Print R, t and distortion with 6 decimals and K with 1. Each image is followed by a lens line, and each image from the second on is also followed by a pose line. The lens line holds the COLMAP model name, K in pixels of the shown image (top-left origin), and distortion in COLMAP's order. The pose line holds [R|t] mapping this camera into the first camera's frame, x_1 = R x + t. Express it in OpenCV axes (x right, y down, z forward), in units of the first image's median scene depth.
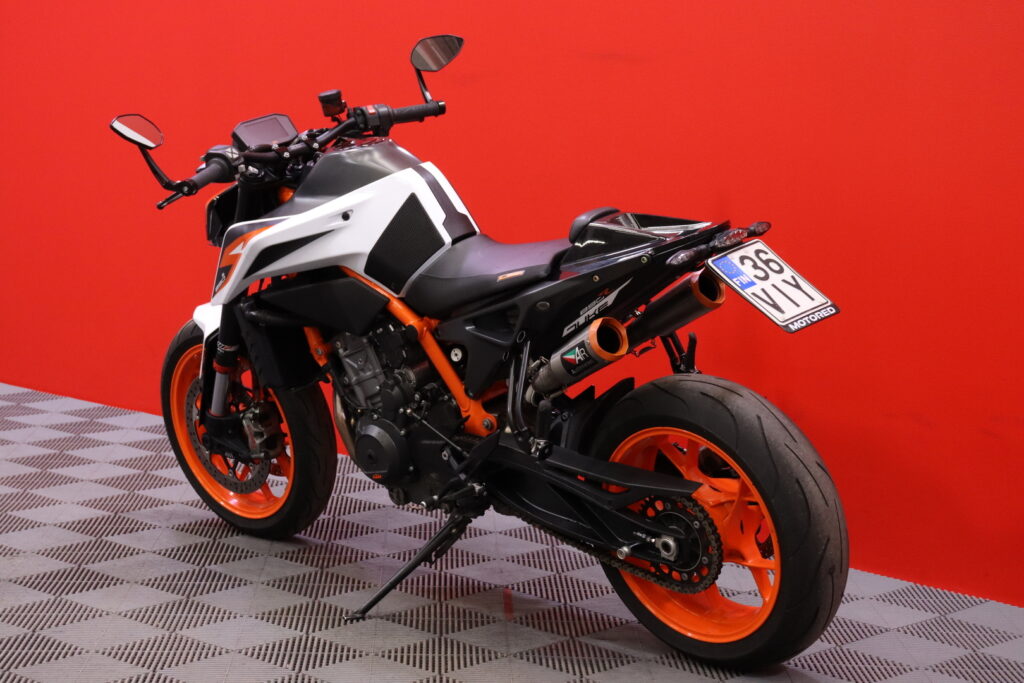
lens RADIAL K [[2296.9, 0, 512.0], [0, 2296.9, 341.5], [0, 0, 1]] dist [0.342555, 0.037401]
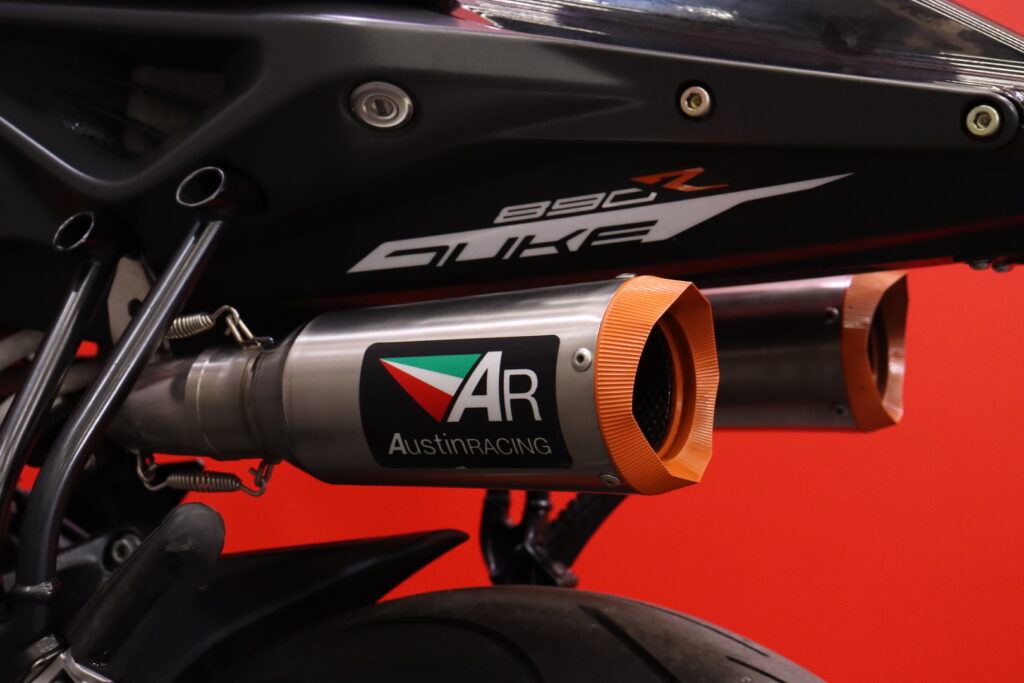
lens RADIAL K [[2296.9, 0, 512.0], [0, 2296.9, 341.5], [0, 0, 1]] dist [0.342555, 0.037401]
pose [[0.825342, 0.431525, 0.364139, -0.046179], [-0.417607, 0.900575, -0.120703, 0.025798], [-0.380021, -0.052446, 0.923490, 0.796981]]
